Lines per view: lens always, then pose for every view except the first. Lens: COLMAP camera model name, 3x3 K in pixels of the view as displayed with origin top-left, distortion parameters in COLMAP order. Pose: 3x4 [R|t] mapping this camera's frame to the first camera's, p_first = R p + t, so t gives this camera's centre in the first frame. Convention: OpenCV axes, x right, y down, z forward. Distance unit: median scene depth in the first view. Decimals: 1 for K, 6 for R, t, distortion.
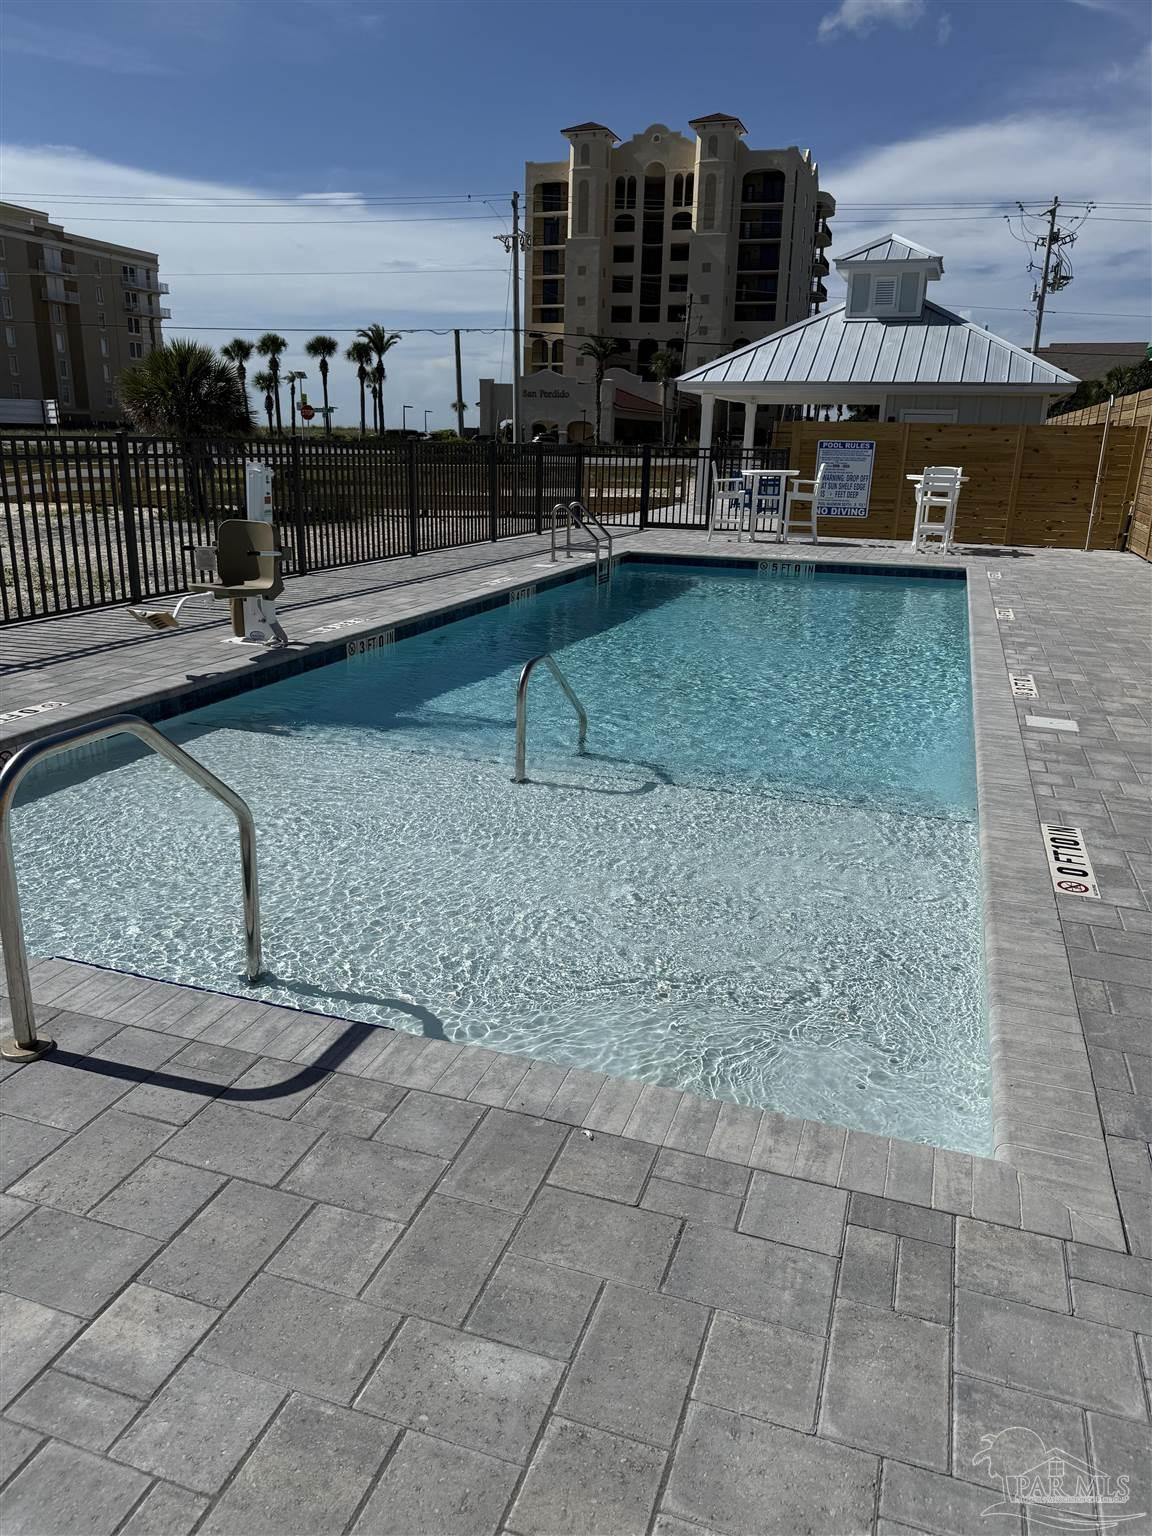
lens RADIAL K [[1085.1, 0, 571.2], [0, 1085.1, 761.5], [0, 0, 1]] dist [0.009060, -0.003526]
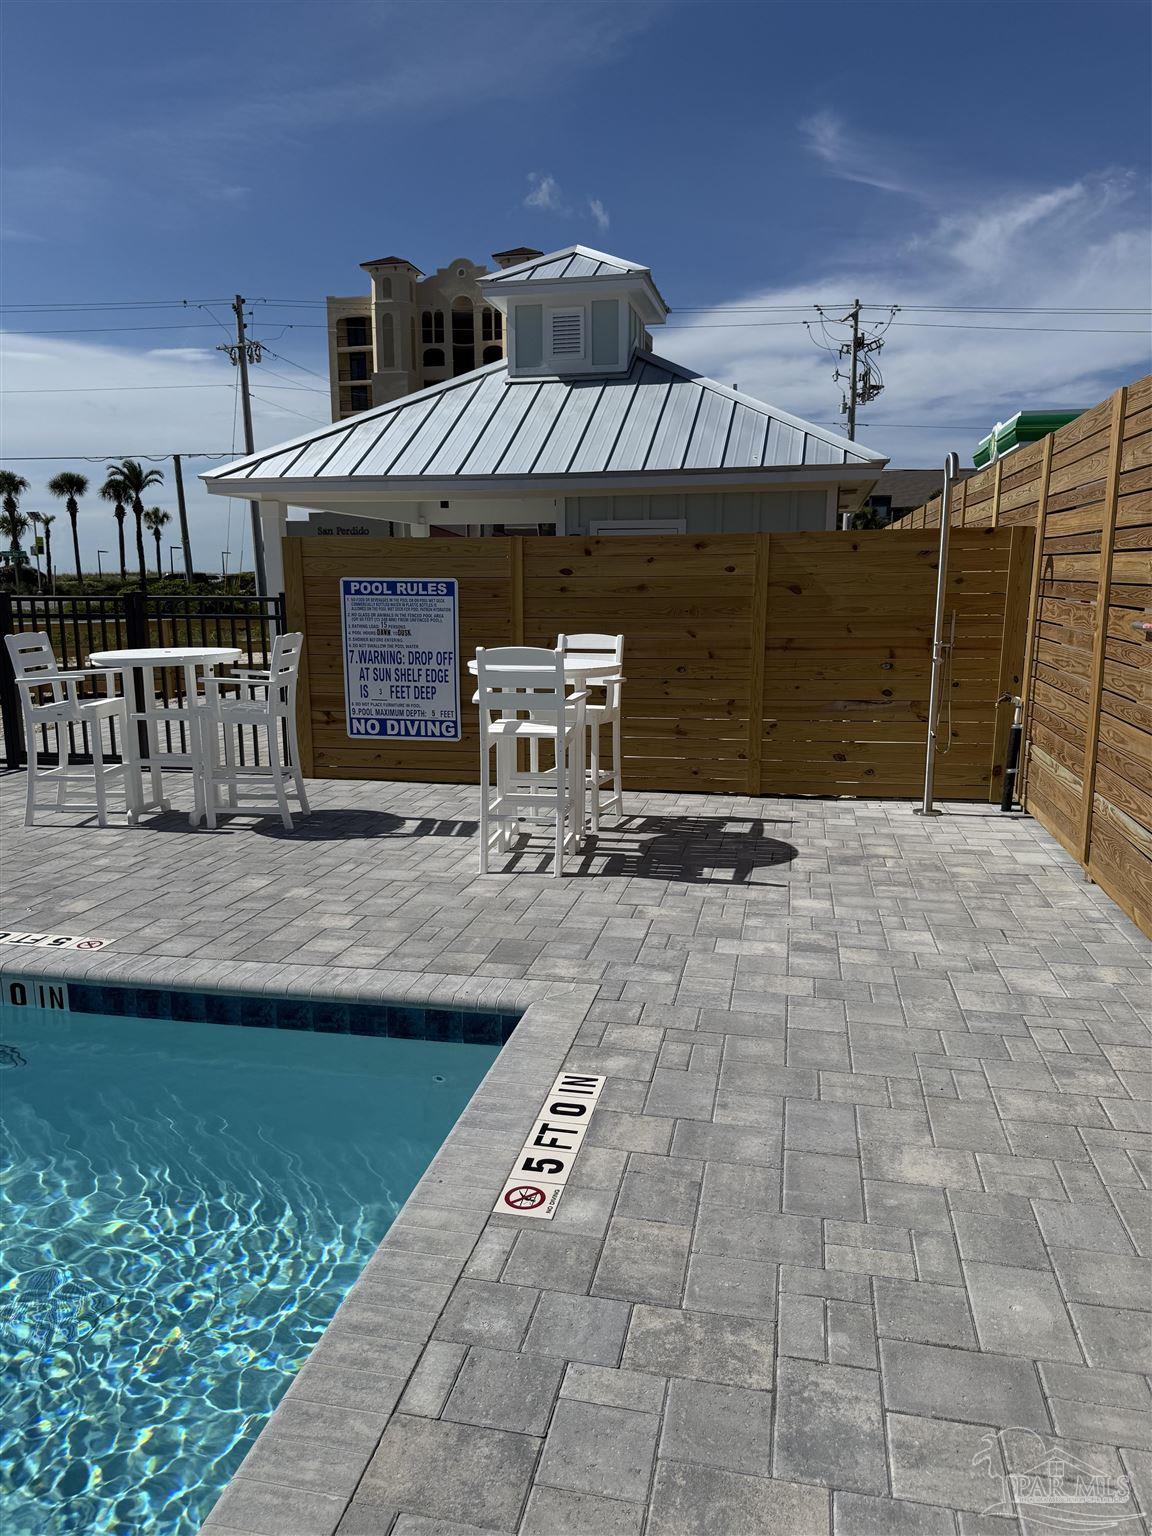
lens RADIAL K [[1080.6, 0, 569.7], [0, 1080.6, 767.0], [0, 0, 1]] dist [0.049571, -0.063240]
pose [[0.992270, -0.050400, 0.113402, 0.044628], [0.062960, 0.991930, -0.110052, -0.026935], [-0.106941, 0.116341, 0.987435, 0.091875]]
